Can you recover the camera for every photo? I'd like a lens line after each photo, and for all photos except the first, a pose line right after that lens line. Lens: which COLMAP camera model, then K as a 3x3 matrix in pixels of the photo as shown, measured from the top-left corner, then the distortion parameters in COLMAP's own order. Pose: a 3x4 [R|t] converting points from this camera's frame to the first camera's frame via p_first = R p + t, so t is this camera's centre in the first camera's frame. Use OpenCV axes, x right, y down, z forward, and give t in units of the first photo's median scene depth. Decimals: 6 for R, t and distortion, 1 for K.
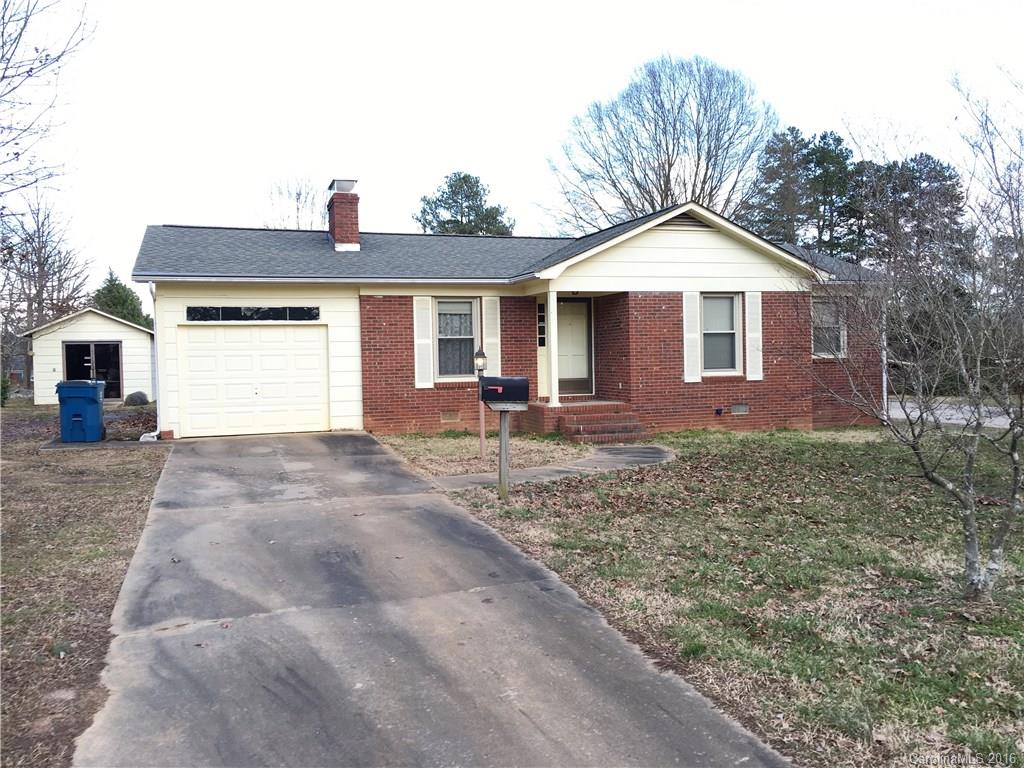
lens RADIAL K [[867.2, 0, 510.8], [0, 867.2, 384.5], [0, 0, 1]] dist [0.034072, -0.032602]
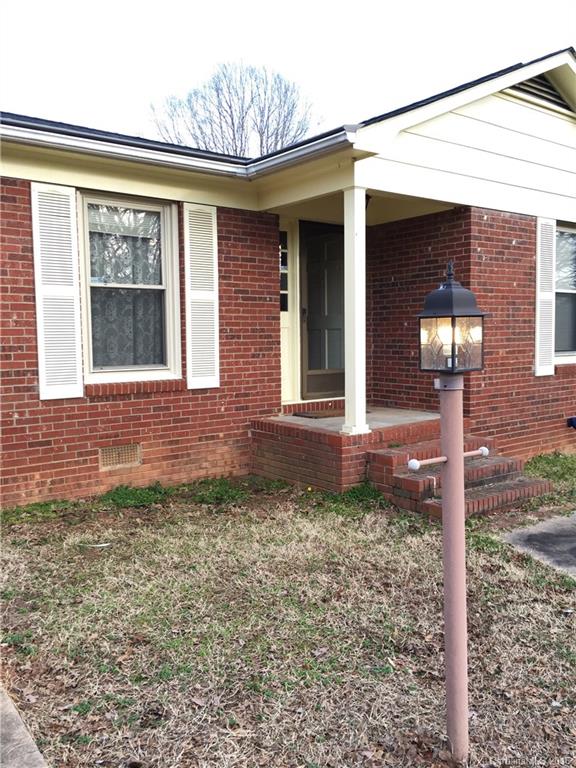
lens RADIAL K [[650.4, 0, 289.7], [0, 650.4, 380.1], [0, 0, 1]] dist [0.034072, -0.032602]
pose [[0.946935, -0.016324, 0.321010, -0.094927], [0.007155, 0.999533, 0.029721, -0.013758], [-0.321345, -0.025847, 0.946609, 0.640814]]
